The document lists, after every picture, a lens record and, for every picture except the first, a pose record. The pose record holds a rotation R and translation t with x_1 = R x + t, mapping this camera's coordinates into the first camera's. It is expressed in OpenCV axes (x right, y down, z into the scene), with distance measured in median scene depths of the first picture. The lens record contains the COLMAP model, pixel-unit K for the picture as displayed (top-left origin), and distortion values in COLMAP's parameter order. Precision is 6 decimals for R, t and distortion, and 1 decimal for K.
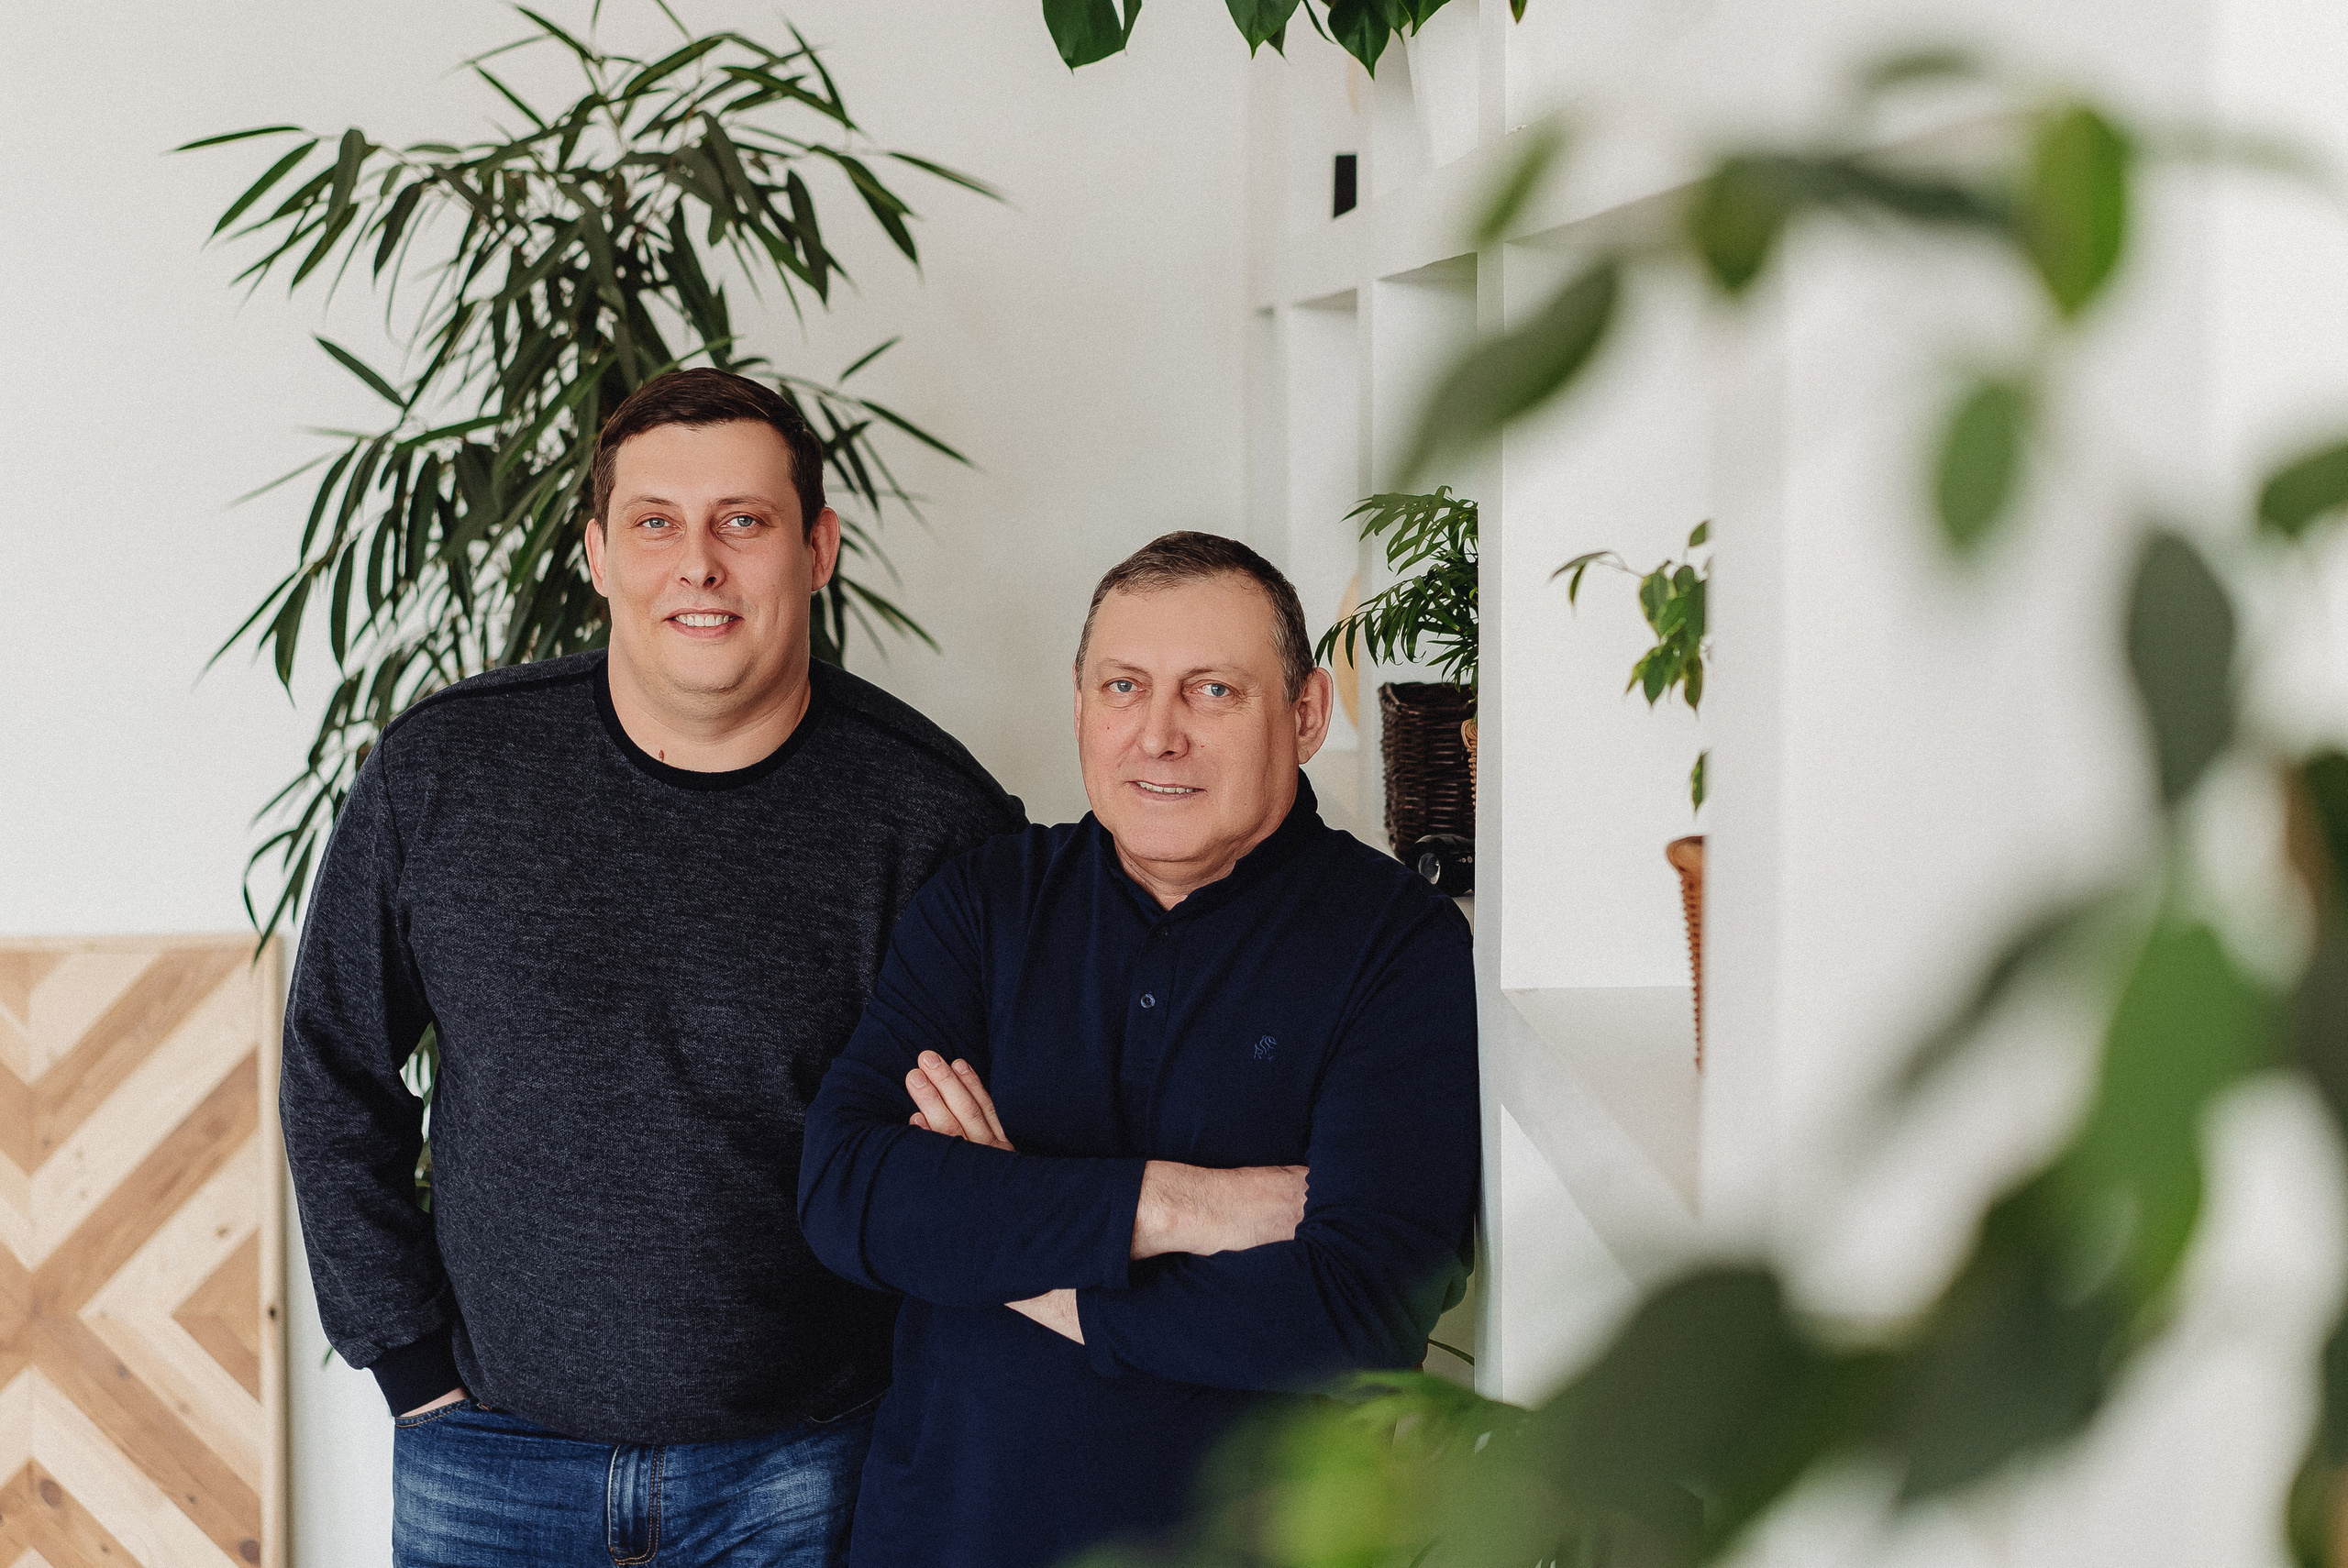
lens RADIAL K [[3735.0, 0, 1176.3], [0, 3735.0, 785.3], [0, 0, 1]] dist [0.023390, 0.000000]
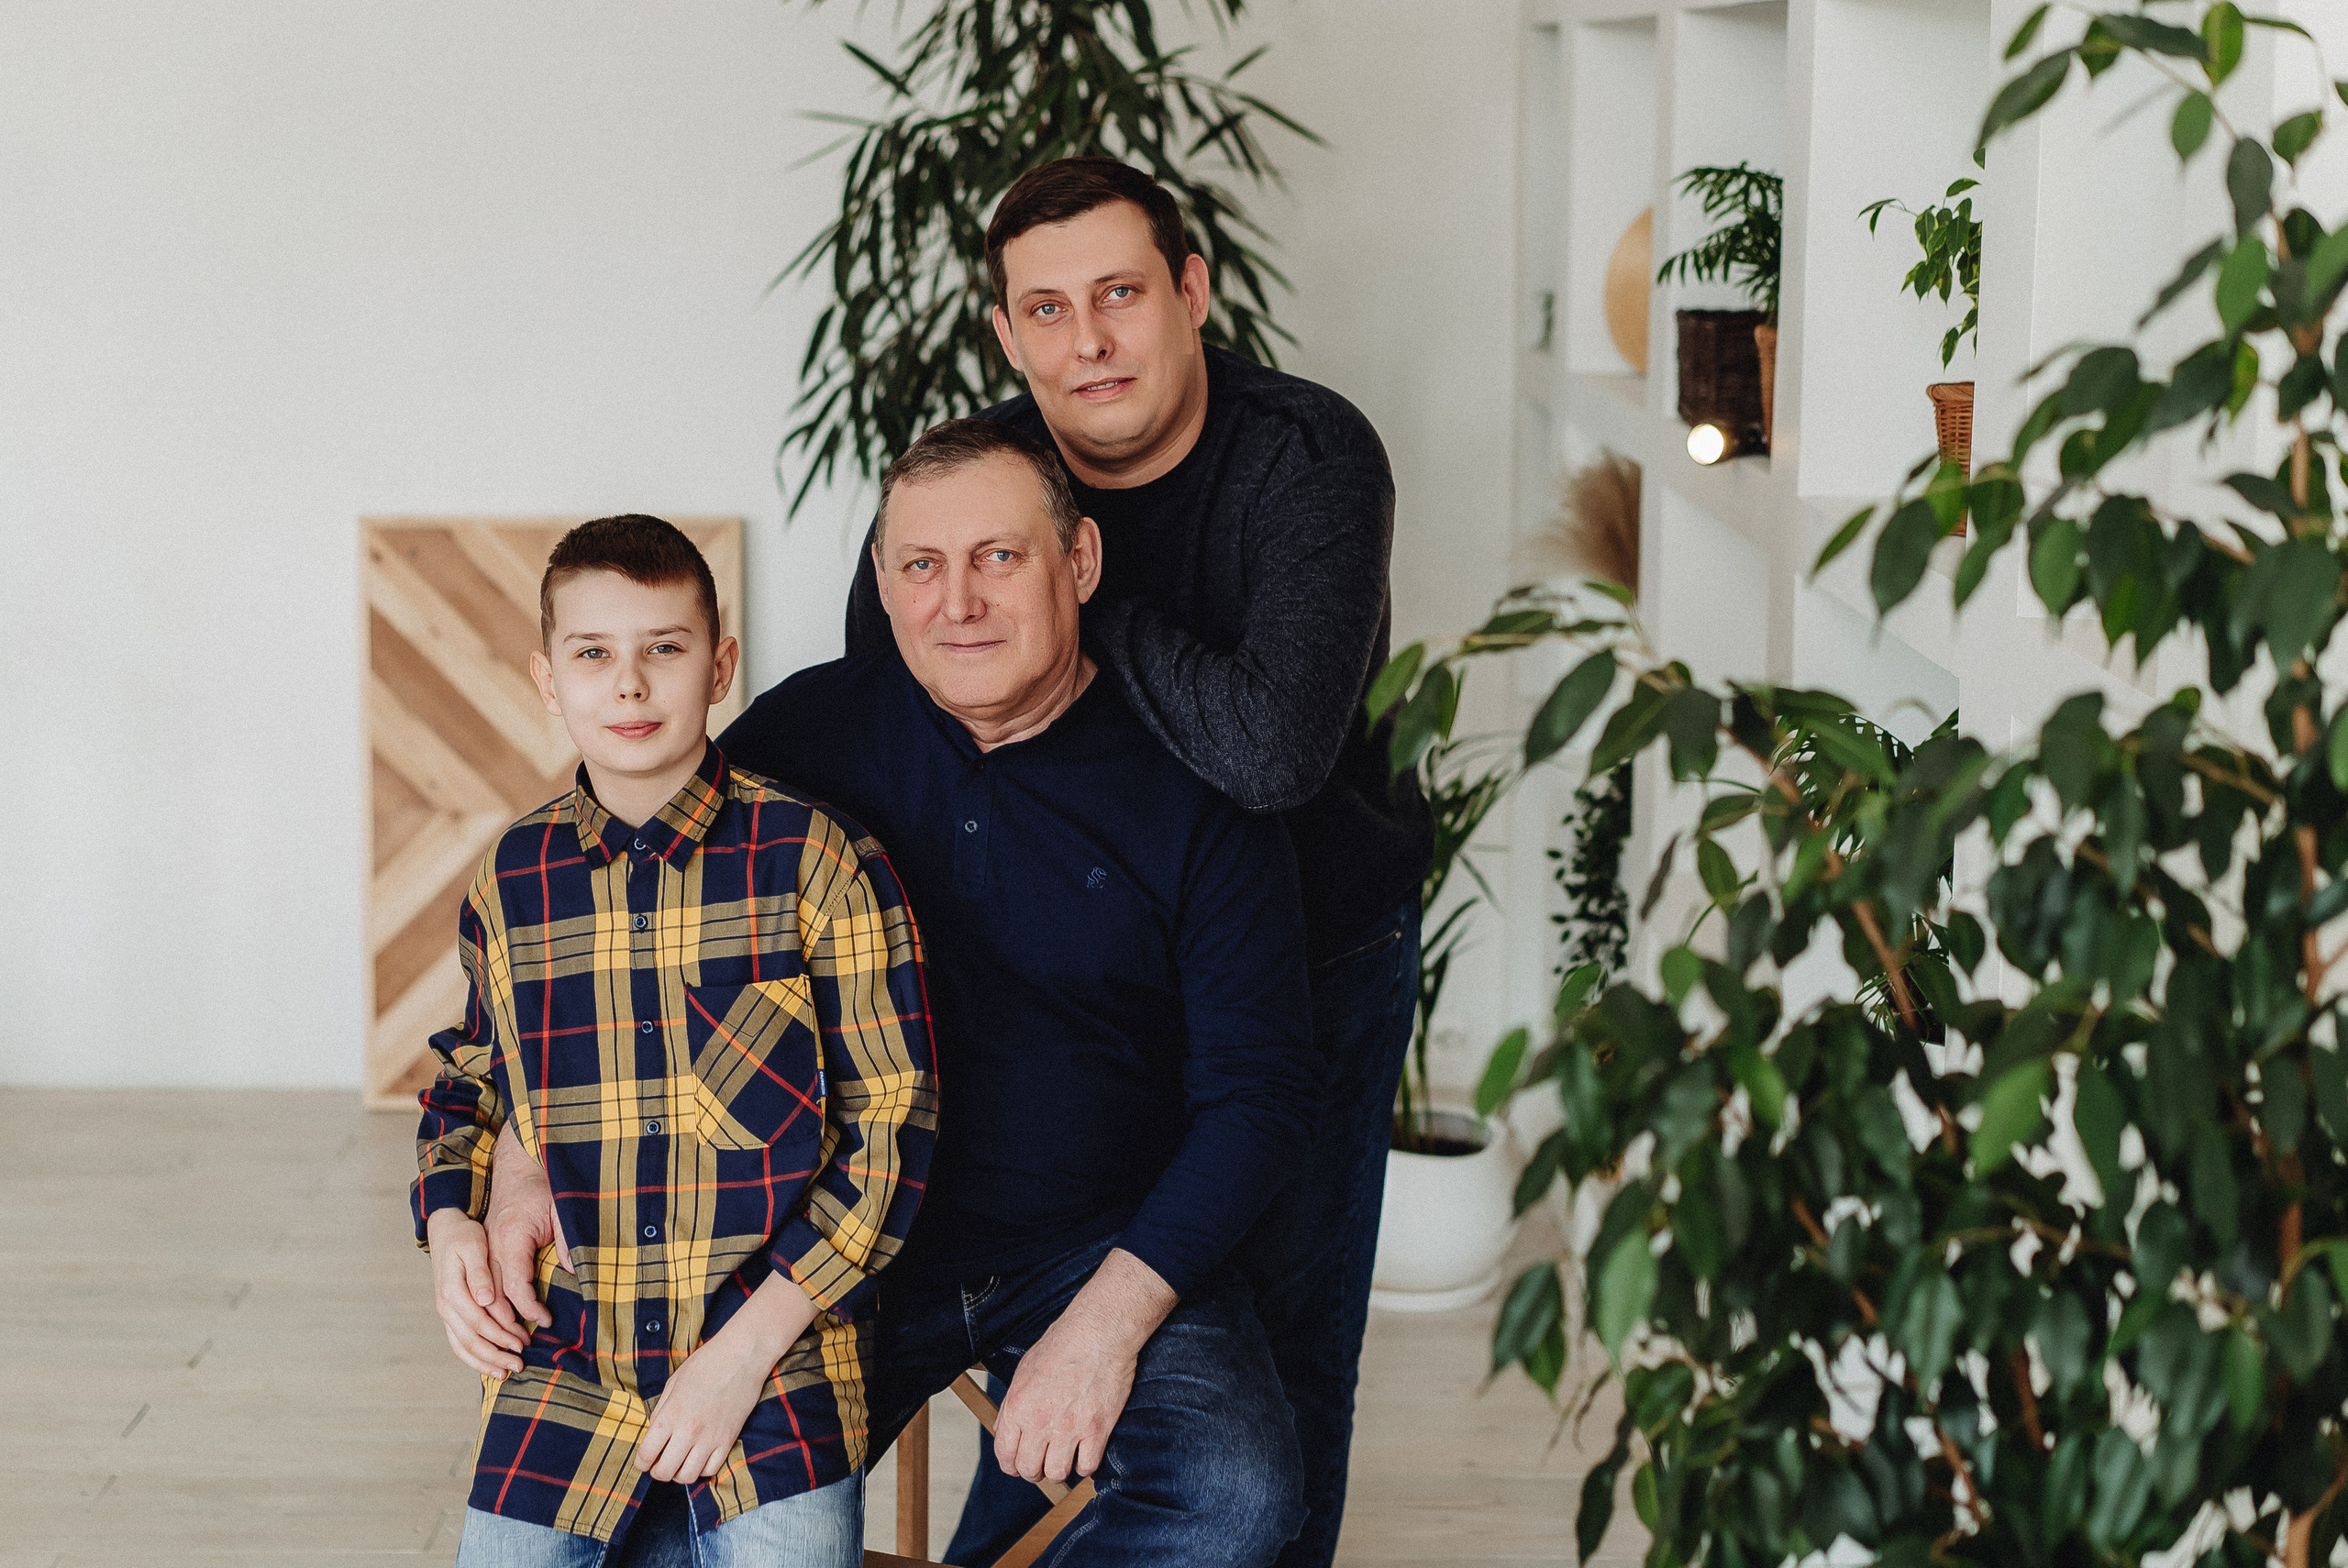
lens RADIAL K [[3735.0, 0, 1172.2], [0, 3735.0, 781.7], [0, 0, 1]] dist [0.023390, 0.000000]
pose [[0.999691, 0.014141, -0.020445, -0.151491], [-0.012477, 0.996766, 0.079382, 0.060101], [0.021502, -0.079102, 0.996635, -0.588207]]
